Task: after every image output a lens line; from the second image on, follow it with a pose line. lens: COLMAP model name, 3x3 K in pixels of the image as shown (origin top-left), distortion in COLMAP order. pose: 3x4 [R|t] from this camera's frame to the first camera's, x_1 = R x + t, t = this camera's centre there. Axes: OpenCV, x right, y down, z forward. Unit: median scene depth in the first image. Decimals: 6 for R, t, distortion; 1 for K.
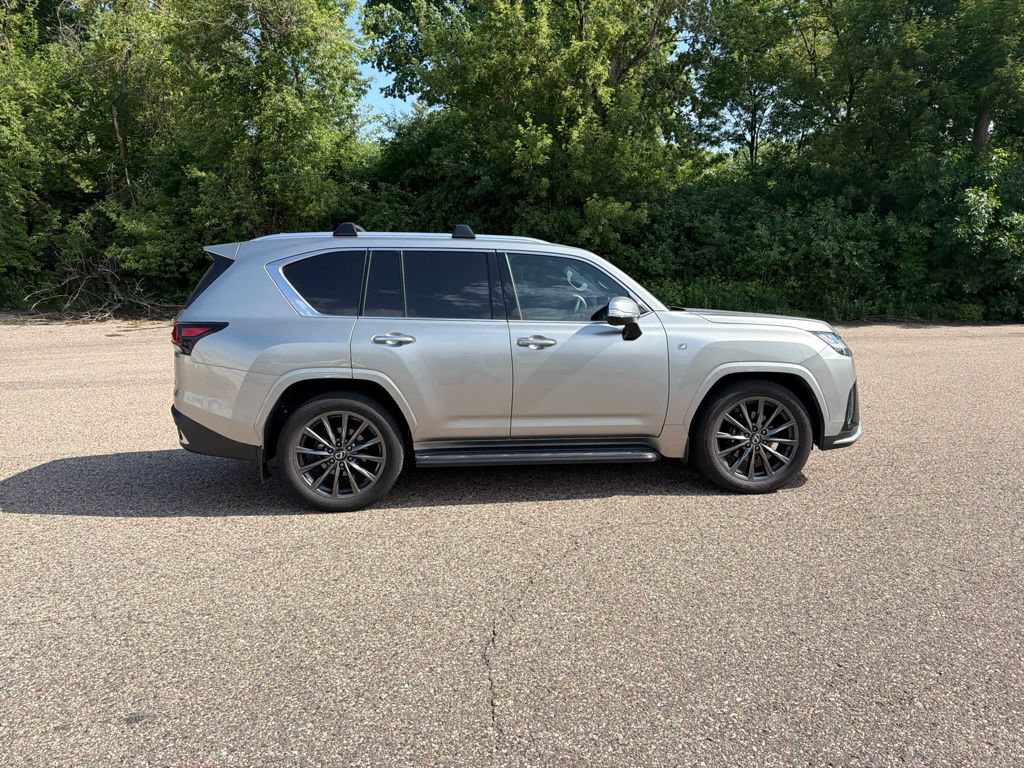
lens RADIAL K [[721.2, 0, 515.5], [0, 721.2, 376.6], [0, 0, 1]] dist [0.027870, -0.037061]
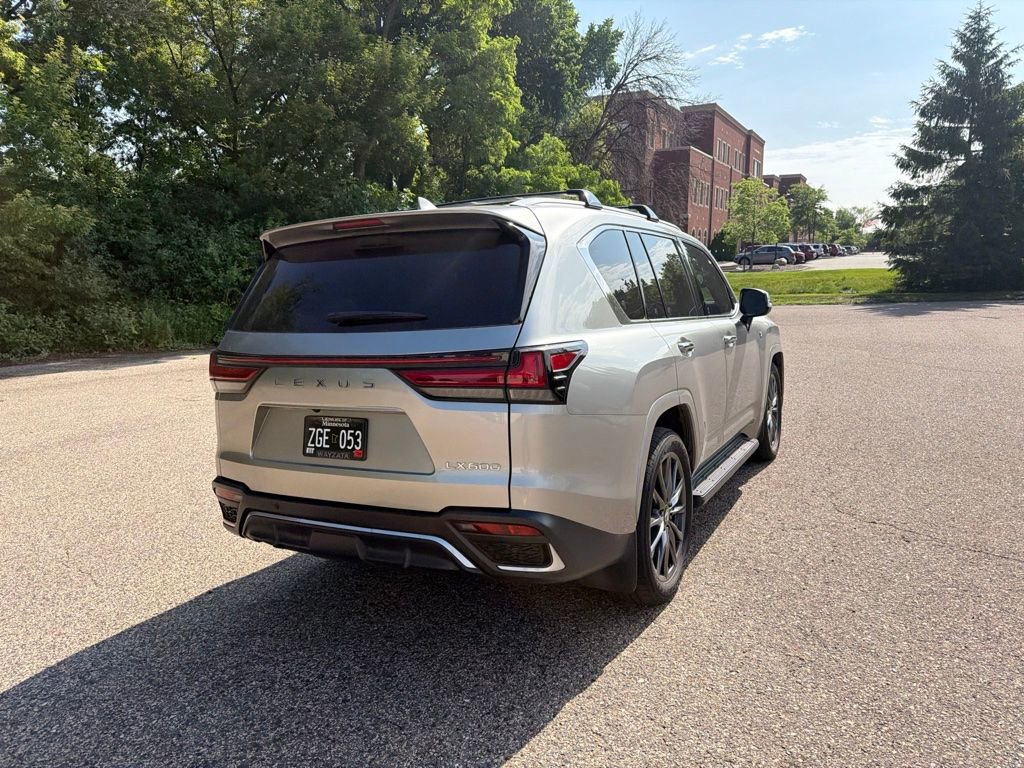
lens RADIAL K [[721.2, 0, 514.2], [0, 721.2, 381.5], [0, 0, 1]] dist [0.027870, -0.037061]
pose [[0.555556, -0.114695, 0.823531, -0.871649], [0.142646, 0.988904, 0.041497, -0.070041], [-0.819152, 0.094419, 0.565752, 0.690054]]
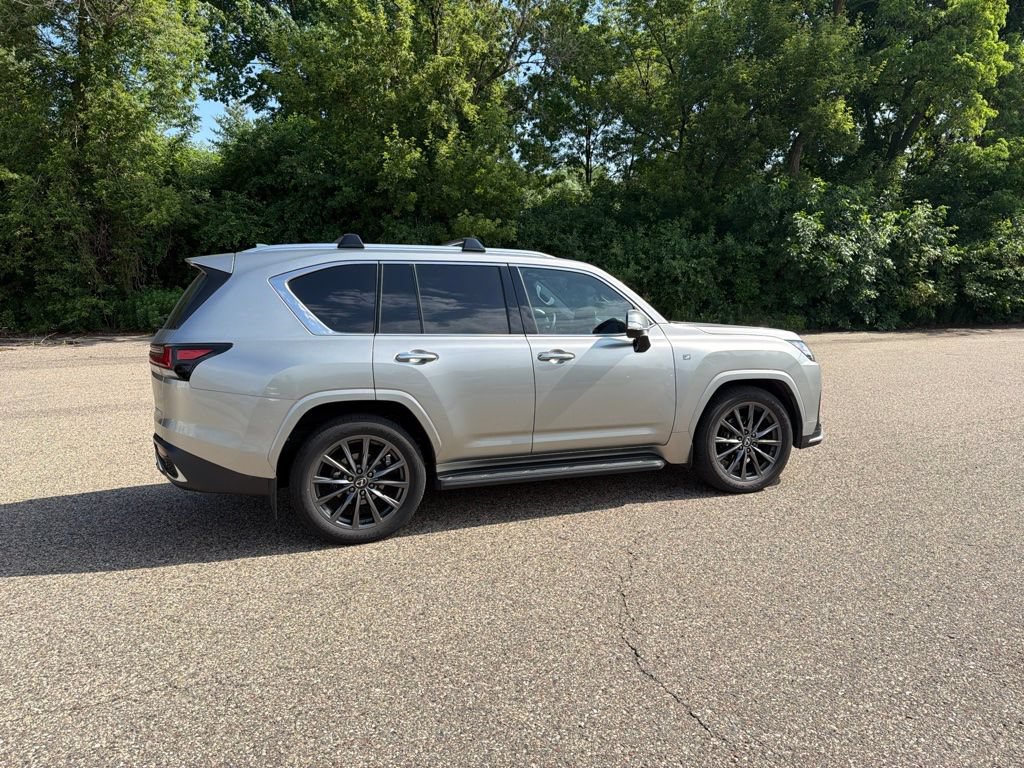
lens RADIAL K [[721.2, 0, 516.6], [0, 721.2, 385.4], [0, 0, 1]] dist [0.027870, -0.037061]
pose [[0.969414, -0.034468, 0.243000, -0.263270], [0.036544, 0.999324, -0.004042, -0.005430], [-0.242697, 0.012798, 0.970018, 0.042608]]
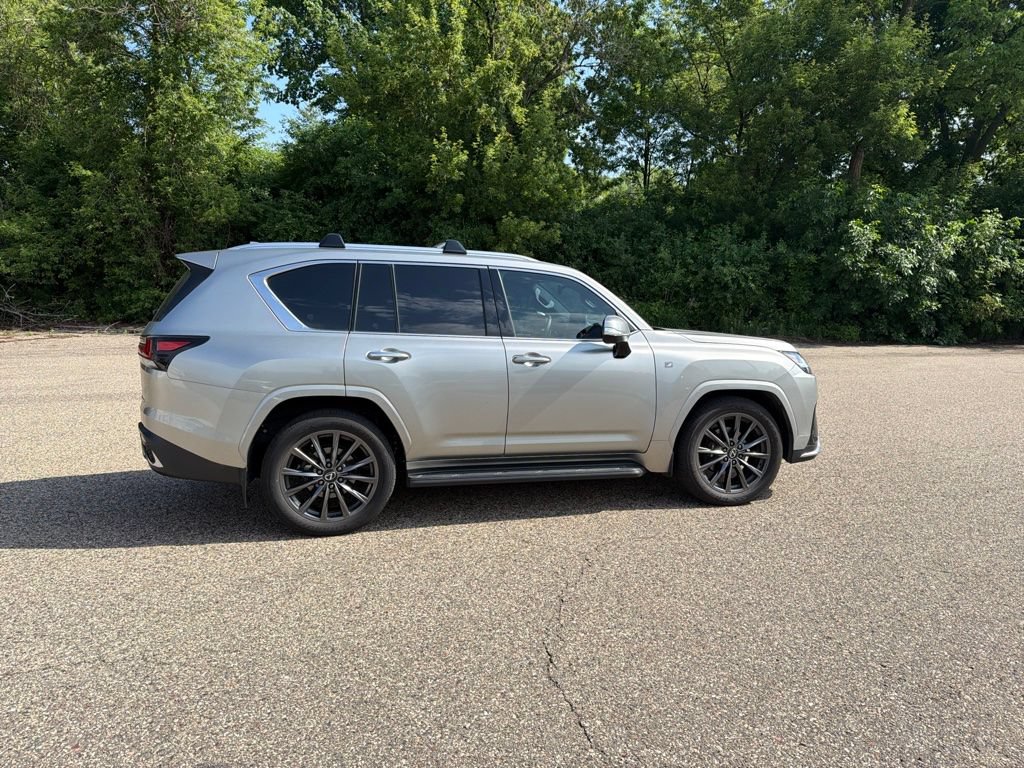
lens RADIAL K [[721.2, 0, 515.8], [0, 721.2, 381.8], [0, 0, 1]] dist [0.027870, -0.037061]
pose [[0.987400, 0.002759, 0.158222, -0.147957], [-0.000645, 0.999910, -0.013409, -0.003316], [-0.158245, 0.013138, 0.987312, 0.014168]]
